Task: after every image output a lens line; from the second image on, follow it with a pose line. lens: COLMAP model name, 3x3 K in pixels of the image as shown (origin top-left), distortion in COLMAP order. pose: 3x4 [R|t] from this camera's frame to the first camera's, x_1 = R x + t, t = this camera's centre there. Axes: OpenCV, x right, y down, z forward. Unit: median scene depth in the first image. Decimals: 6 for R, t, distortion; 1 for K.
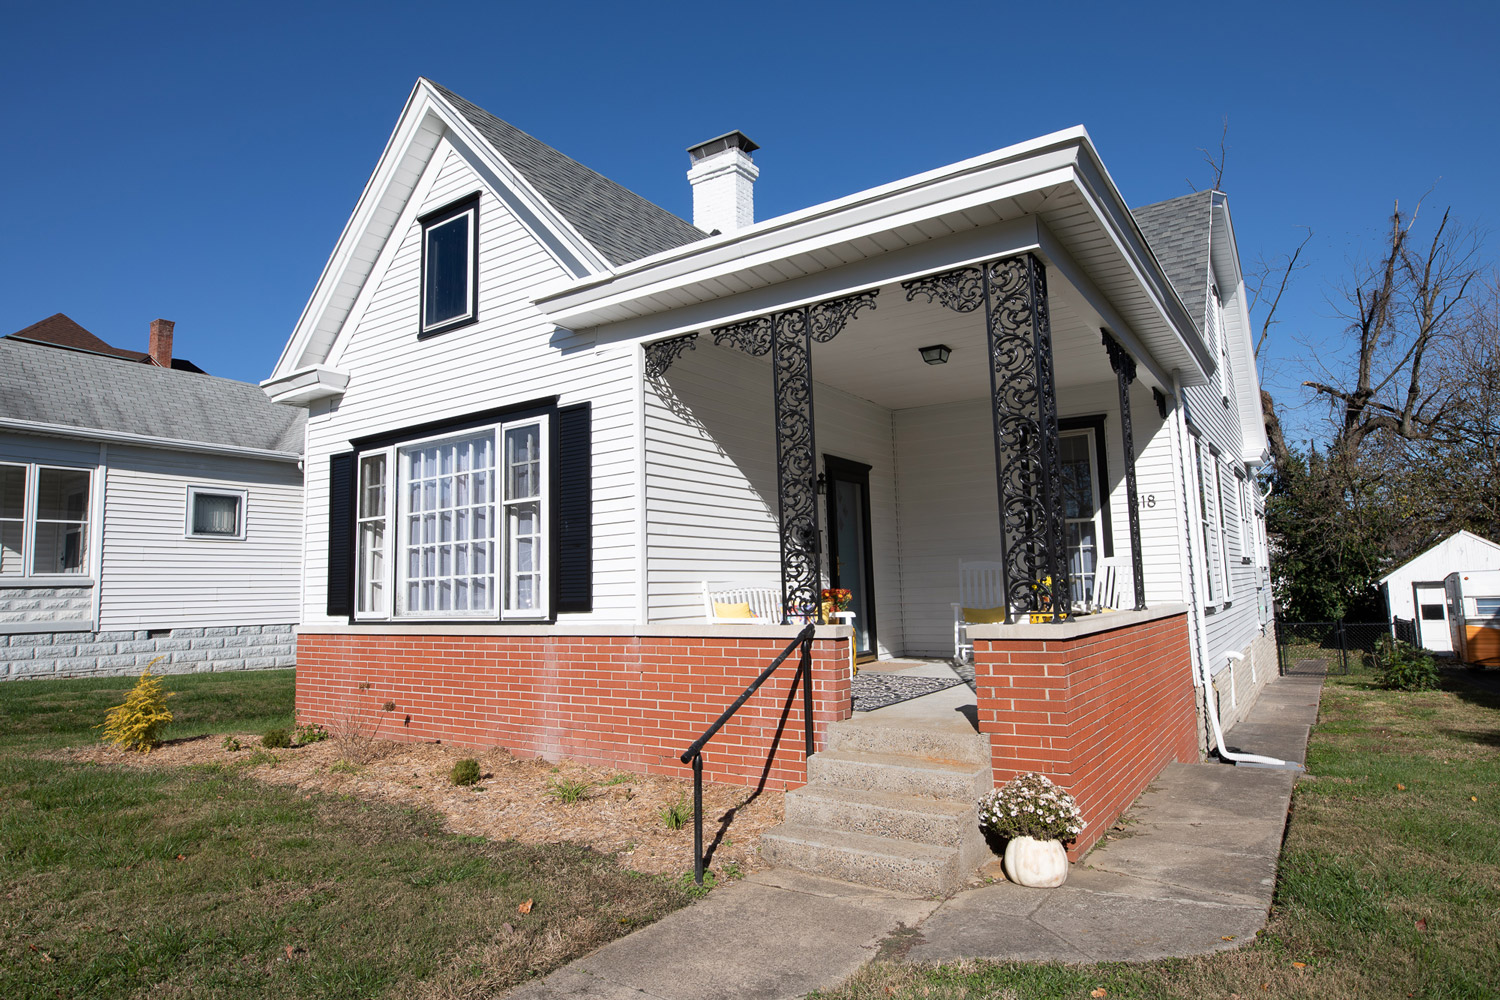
lens RADIAL K [[862.6, 0, 752.5], [0, 862.6, 492.2], [0, 0, 1]] dist [-0.024805, 0.002788]
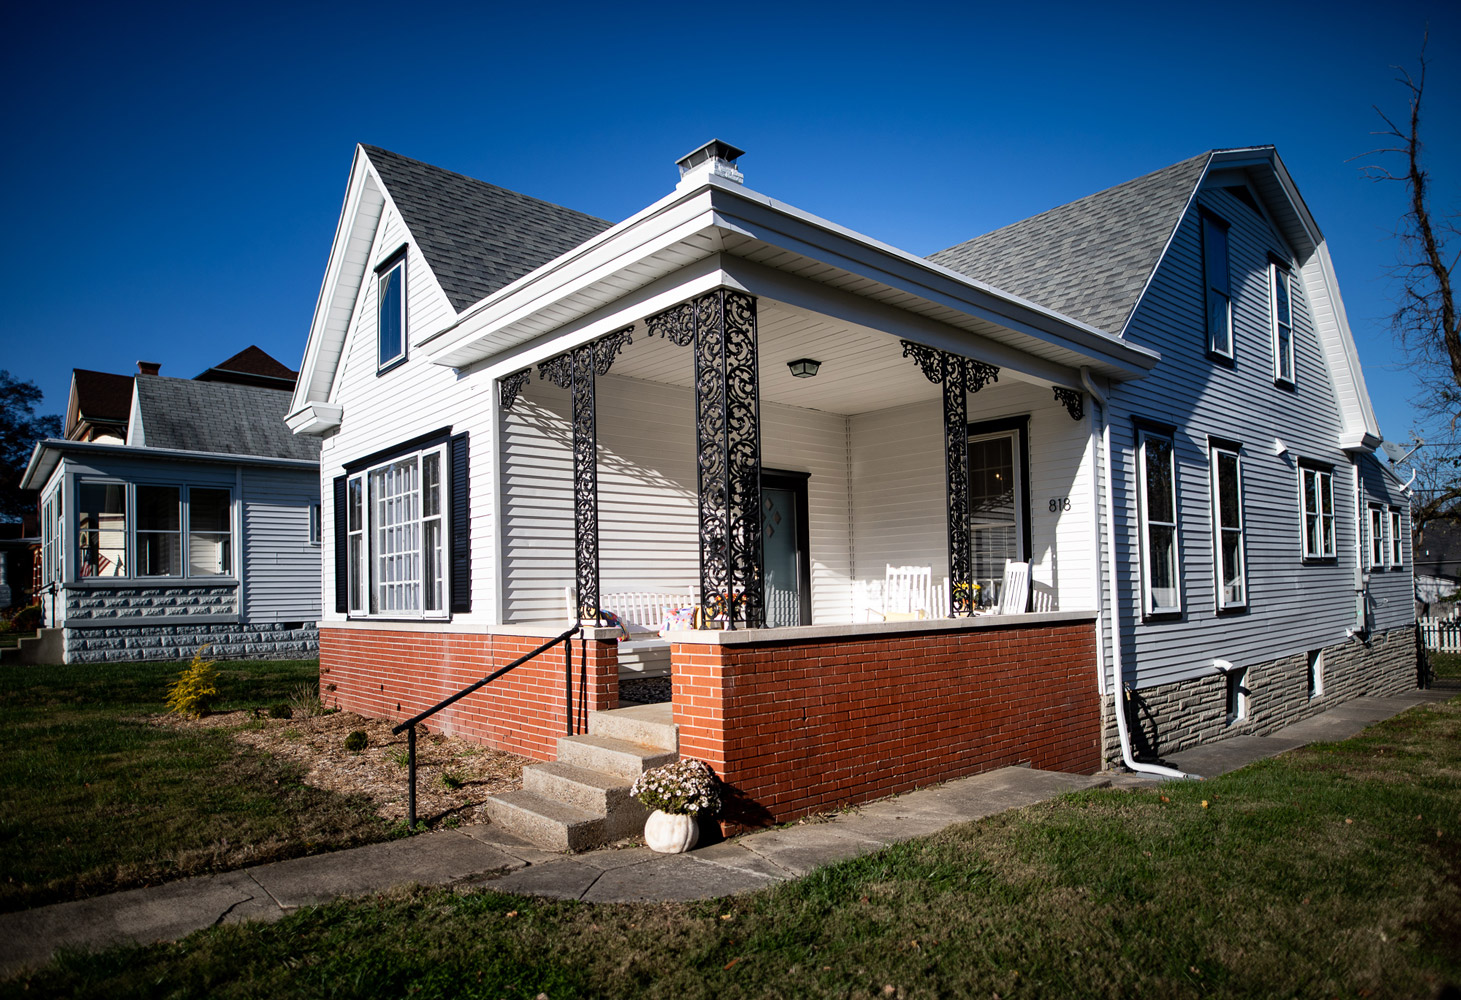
lens RADIAL K [[888.4, 0, 748.7], [0, 888.4, 569.4], [0, 0, 1]] dist [-0.022356, -0.000580]
pose [[0.972332, -0.000131, -0.233604, 0.449413], [0.022165, 0.995540, 0.091699, -0.021850], [0.232550, -0.094339, 0.967998, -0.071902]]
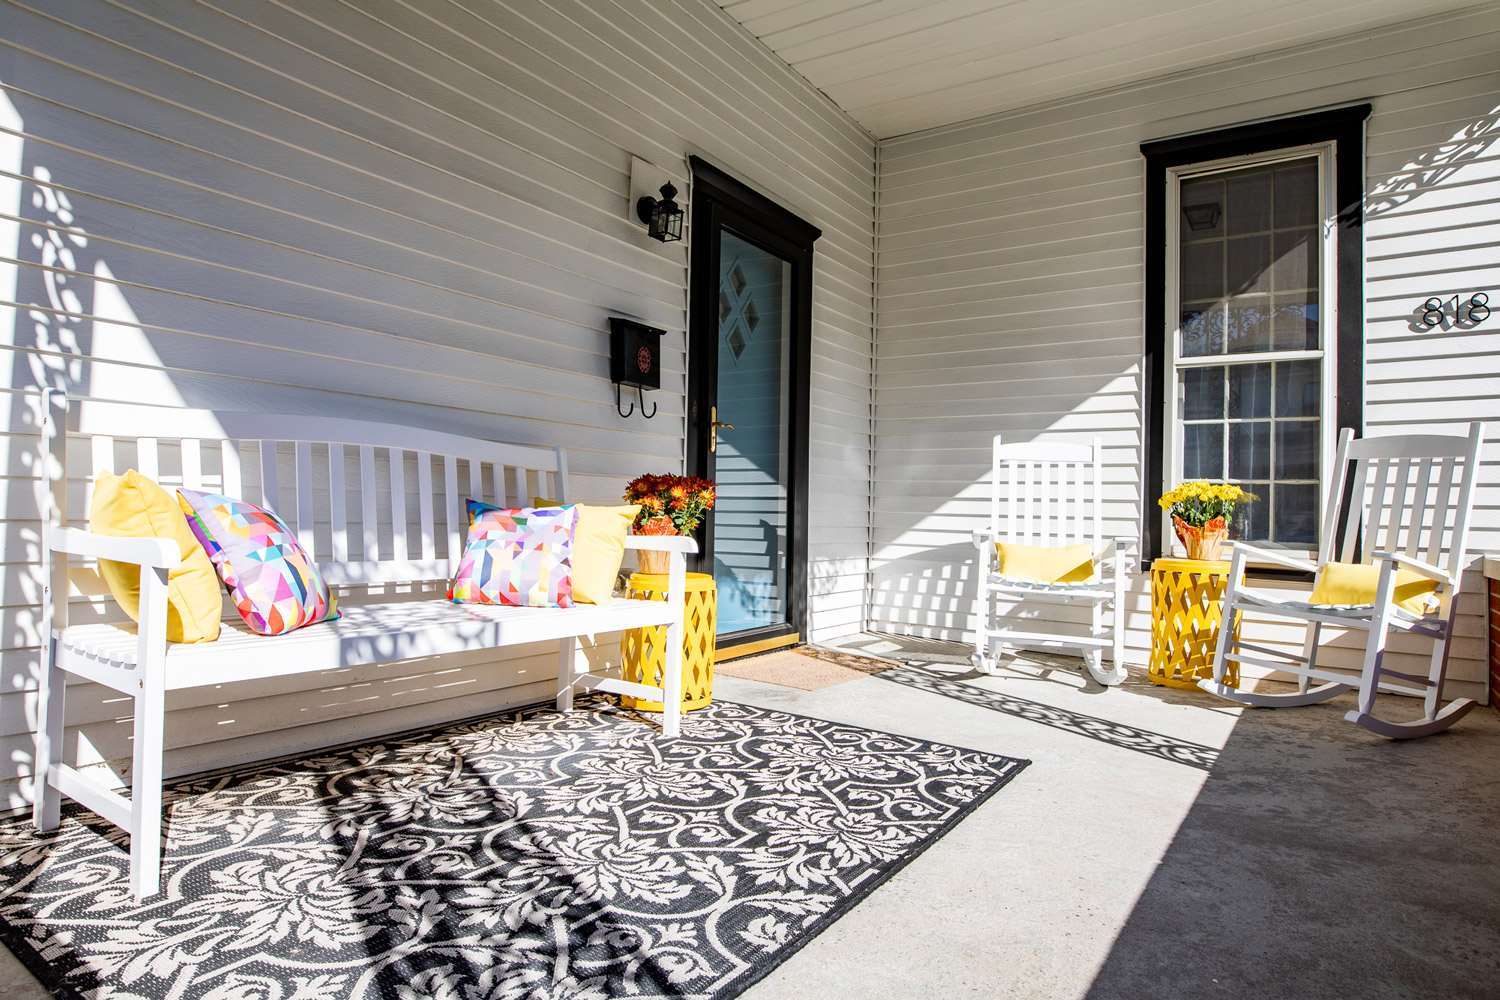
lens RADIAL K [[862.6, 0, 741.9], [0, 862.6, 498.6], [0, 0, 1]] dist [-0.024805, 0.002788]
pose [[0.998636, 0.049558, -0.016454, 0.158052], [-0.047684, 0.993896, 0.099486, 0.099436], [0.021284, -0.098565, 0.994903, 0.743392]]
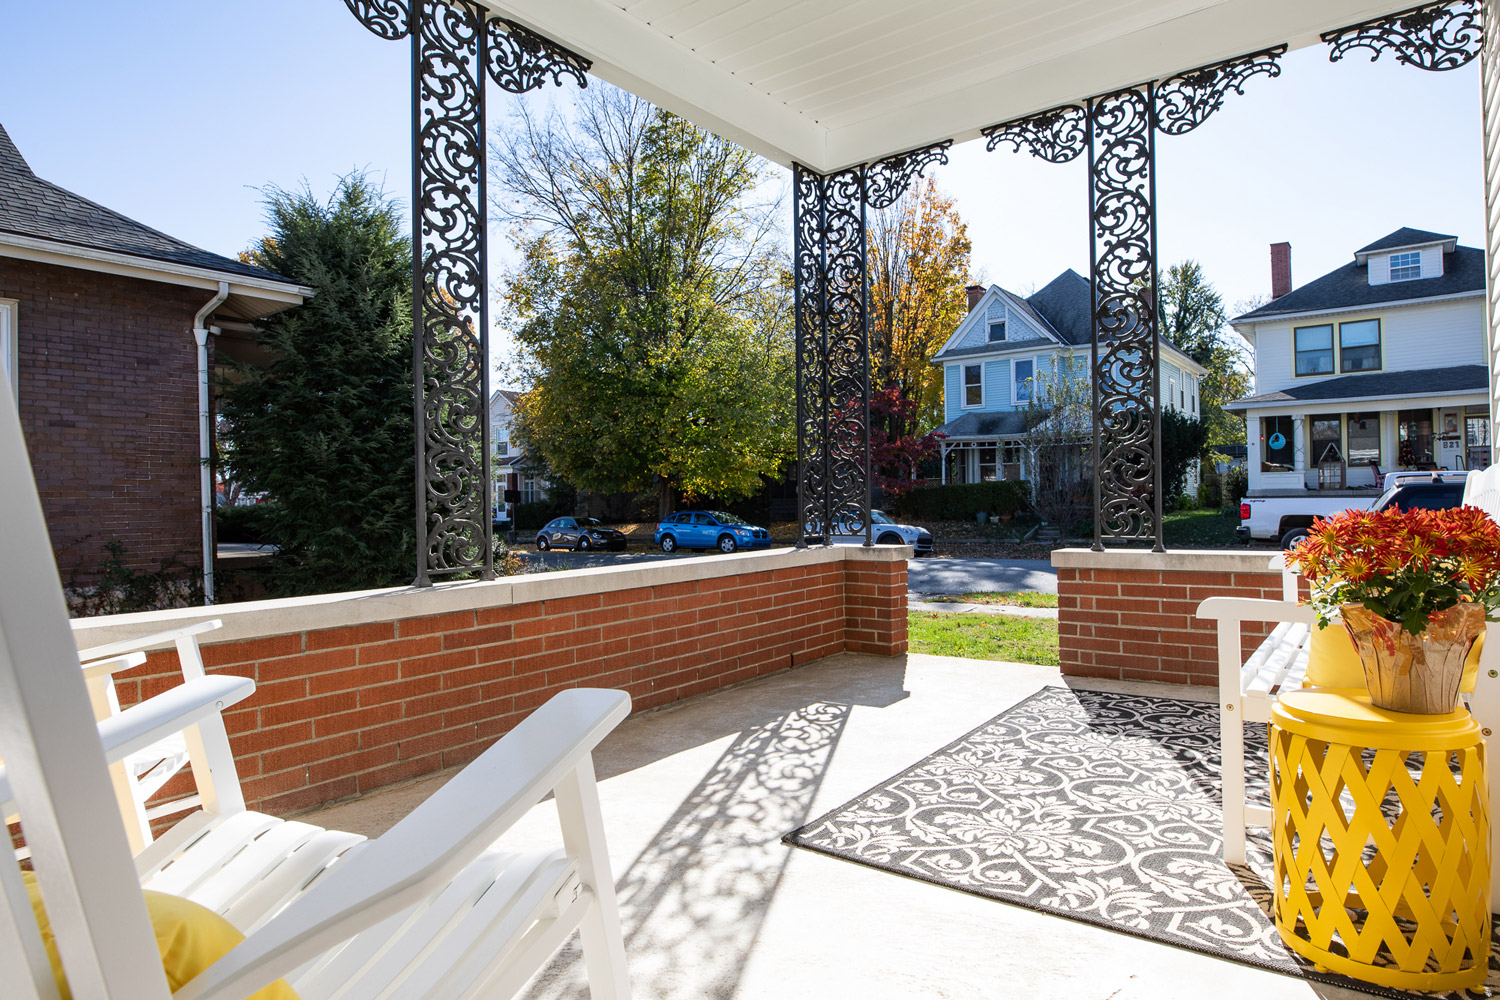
lens RADIAL K [[862.6, 0, 743.1], [0, 862.6, 504.5], [0, 0, 1]] dist [-0.024805, 0.002788]
pose [[-0.996562, 0.046702, 0.068434, 0.264393], [0.038447, 0.992348, -0.117334, 0.152213], [-0.073390, -0.114299, -0.990732, 1.421084]]
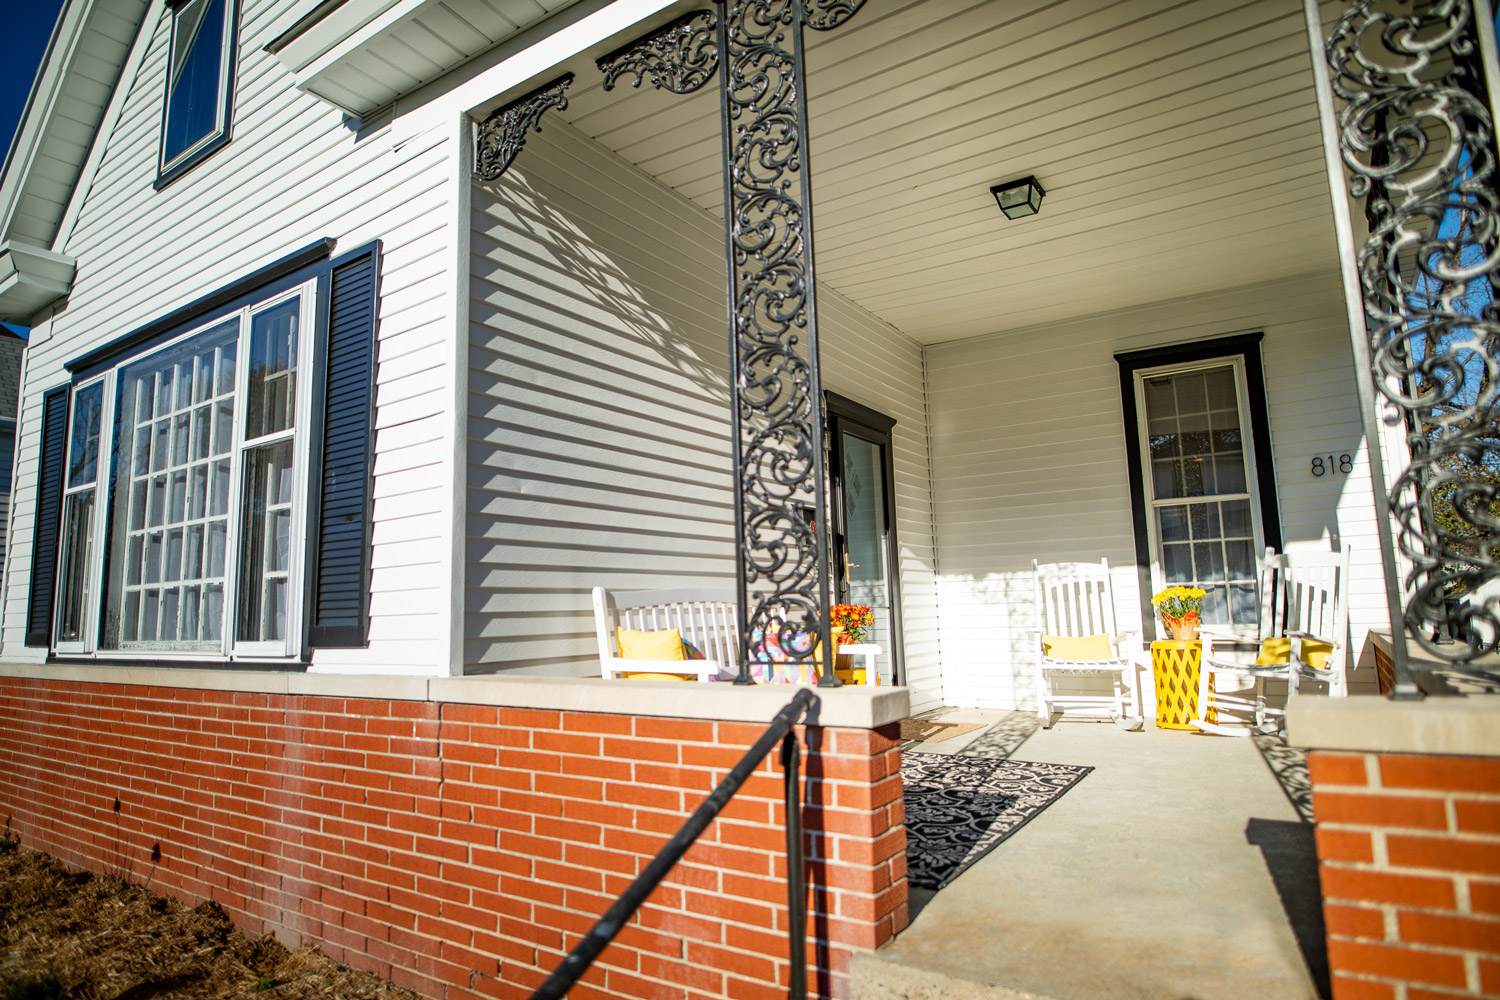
lens RADIAL K [[862.6, 0, 748.3], [0, 862.6, 493.2], [0, 0, 1]] dist [-0.024805, 0.002788]
pose [[0.999993, 0.000820, 0.003559, 0.031929], [-0.000738, 0.999734, -0.023070, 0.058862], [-0.003577, 0.023068, 0.999728, 0.484376]]
